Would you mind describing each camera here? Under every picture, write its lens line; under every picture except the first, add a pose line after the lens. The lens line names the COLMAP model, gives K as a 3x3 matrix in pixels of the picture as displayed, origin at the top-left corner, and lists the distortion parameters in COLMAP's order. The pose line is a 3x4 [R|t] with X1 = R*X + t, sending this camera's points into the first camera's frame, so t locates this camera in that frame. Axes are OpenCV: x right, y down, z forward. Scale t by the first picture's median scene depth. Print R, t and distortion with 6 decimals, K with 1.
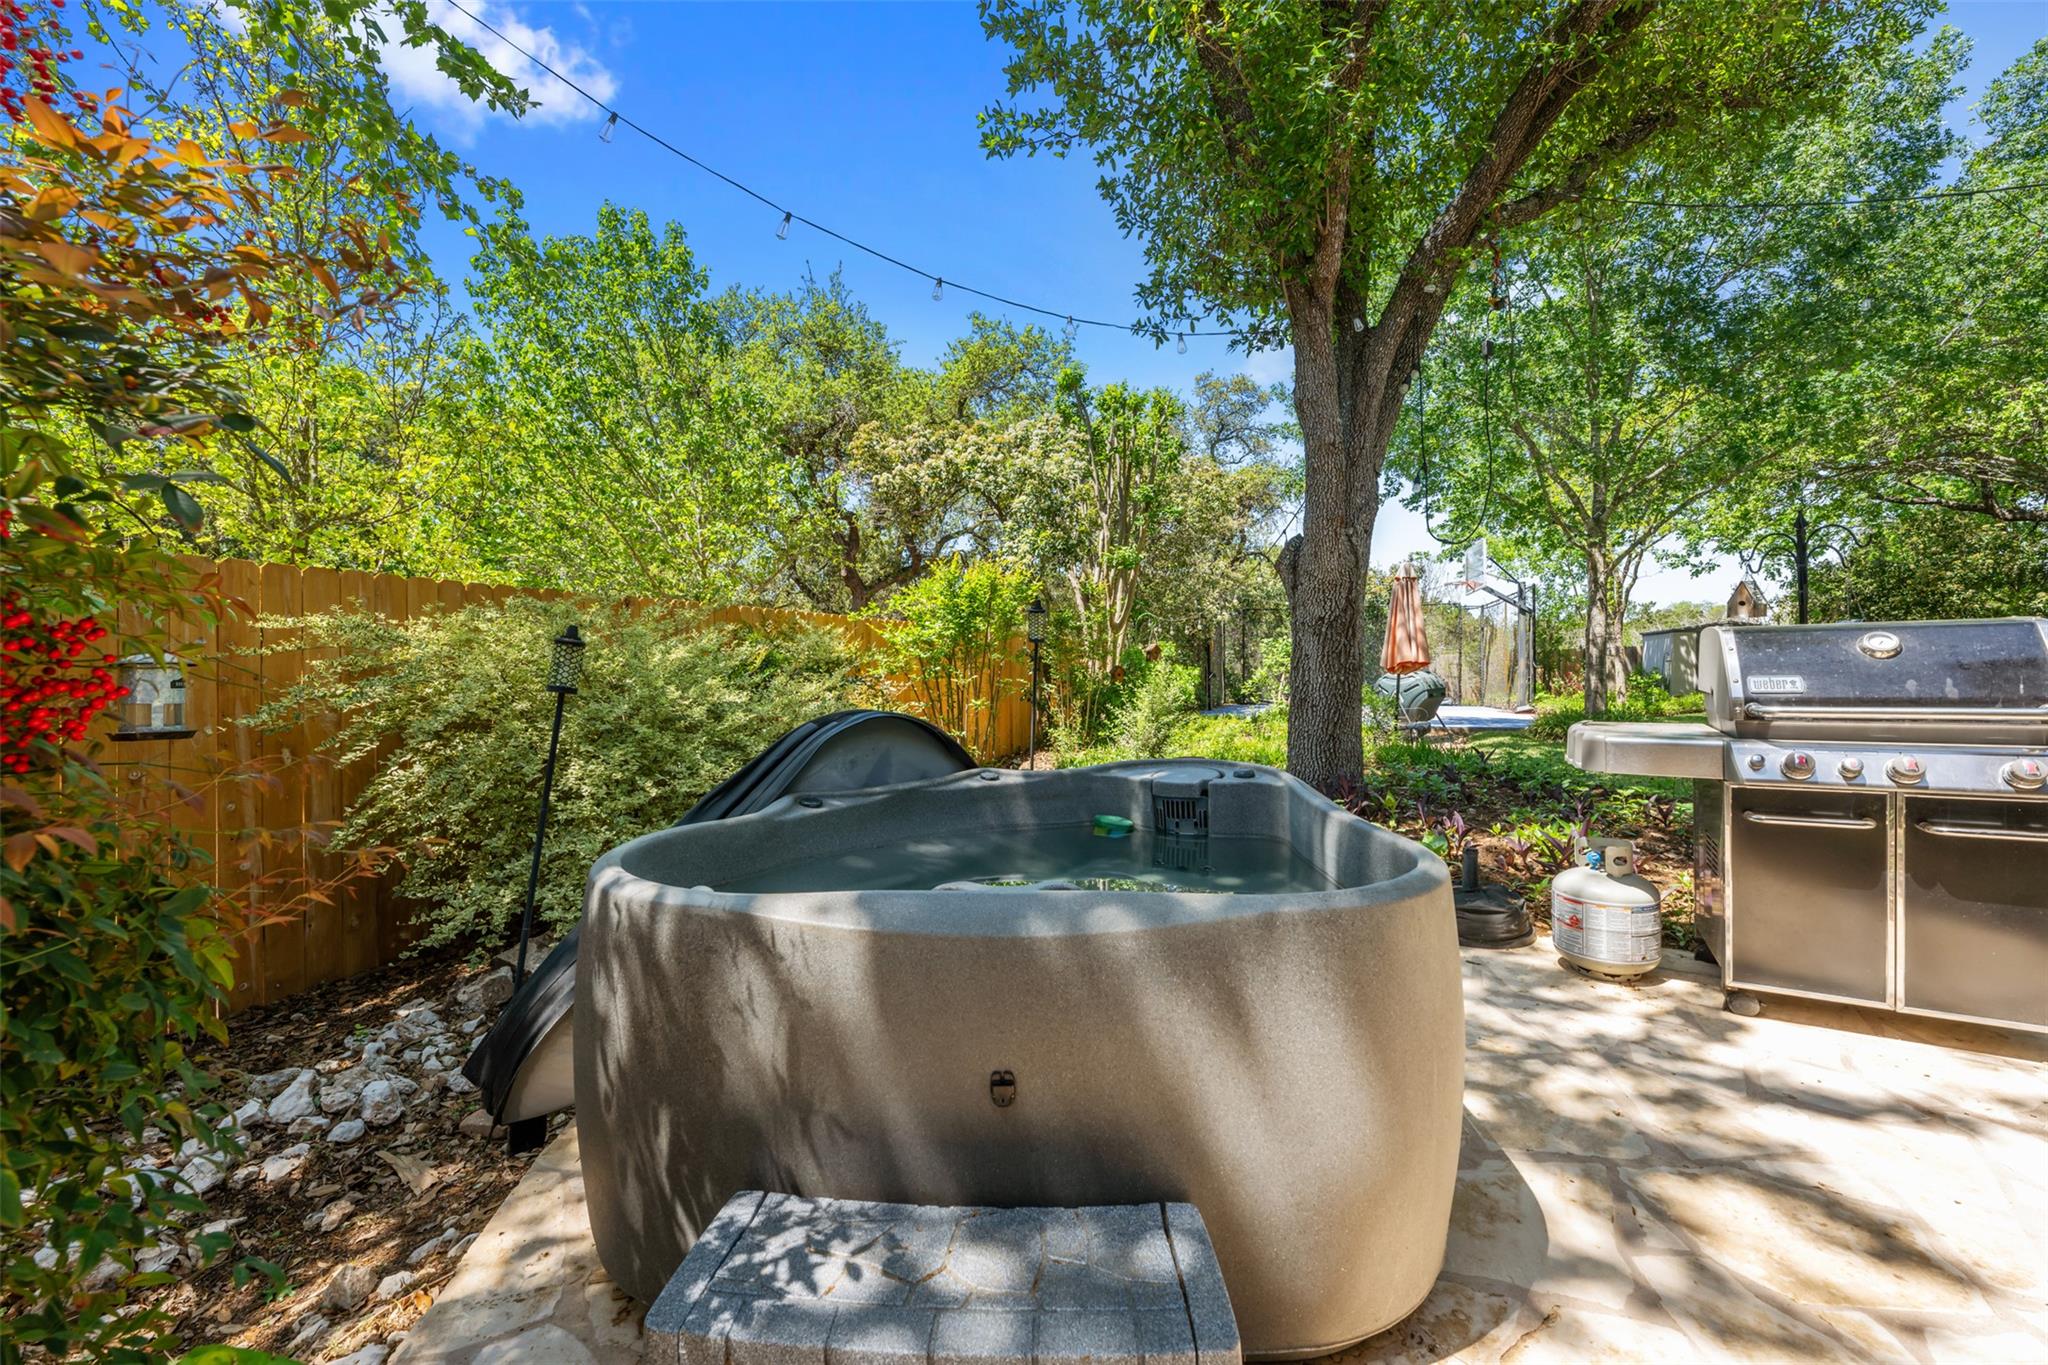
lens RADIAL K [[813.7, 0, 1024.0], [0, 813.7, 692.1], [0, 0, 1]] dist [-0.001130, 0.000010]
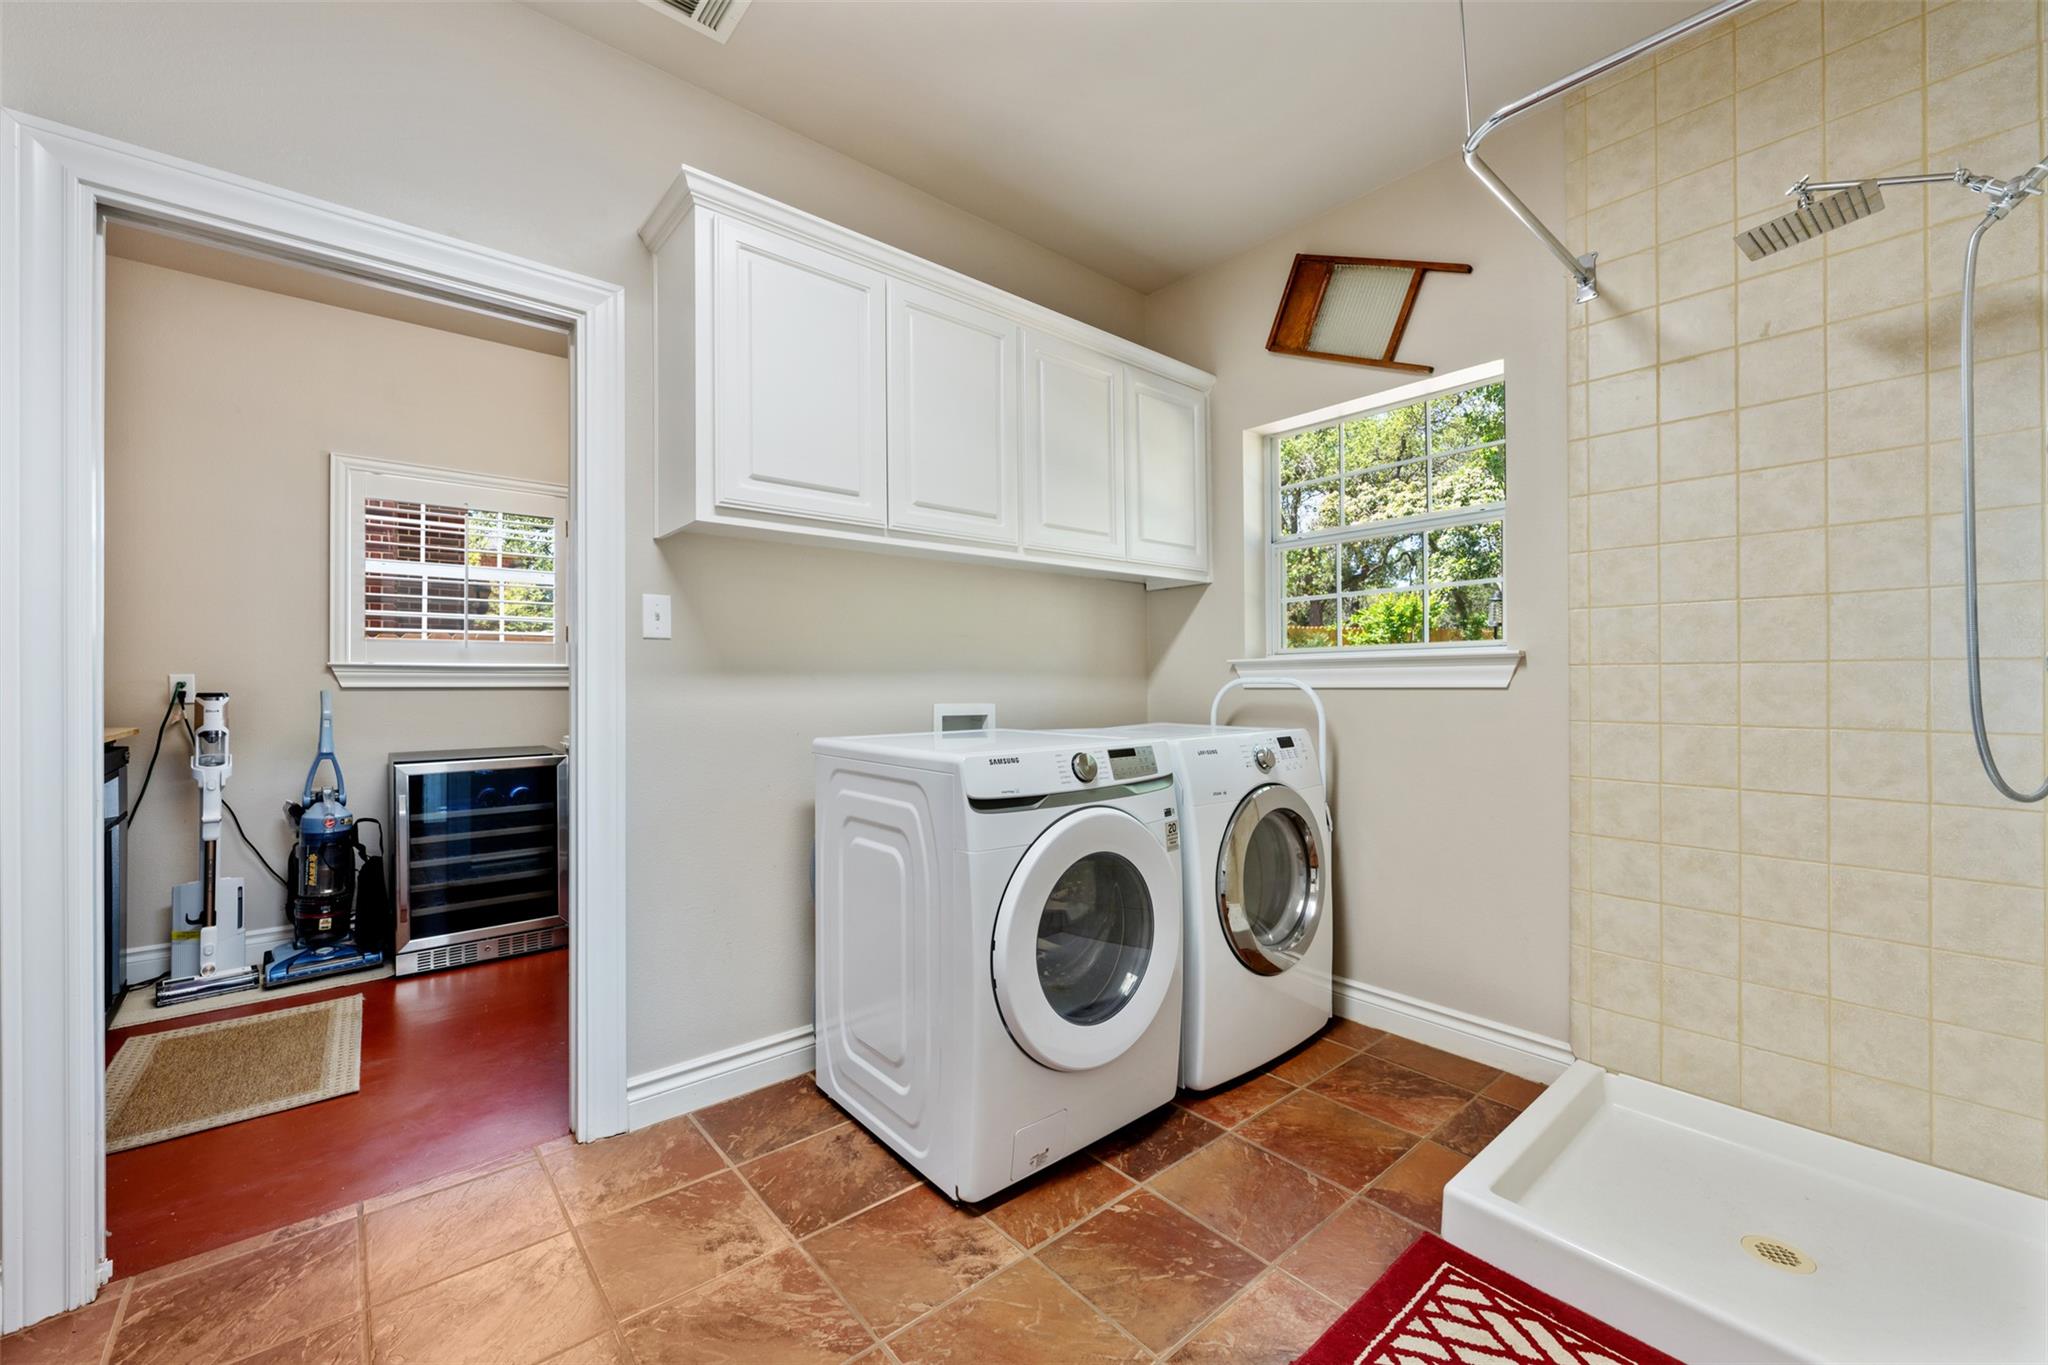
lens RADIAL K [[813.7, 0, 1024.0], [0, 813.7, 692.1], [0, 0, 1]] dist [-0.001130, 0.000010]
pose [[0.864156, -0.001332, -0.503222, 0.074028], [0.002910, 0.999993, 0.002350, 0.027058], [0.503215, -0.003496, 0.864154, -0.592589]]
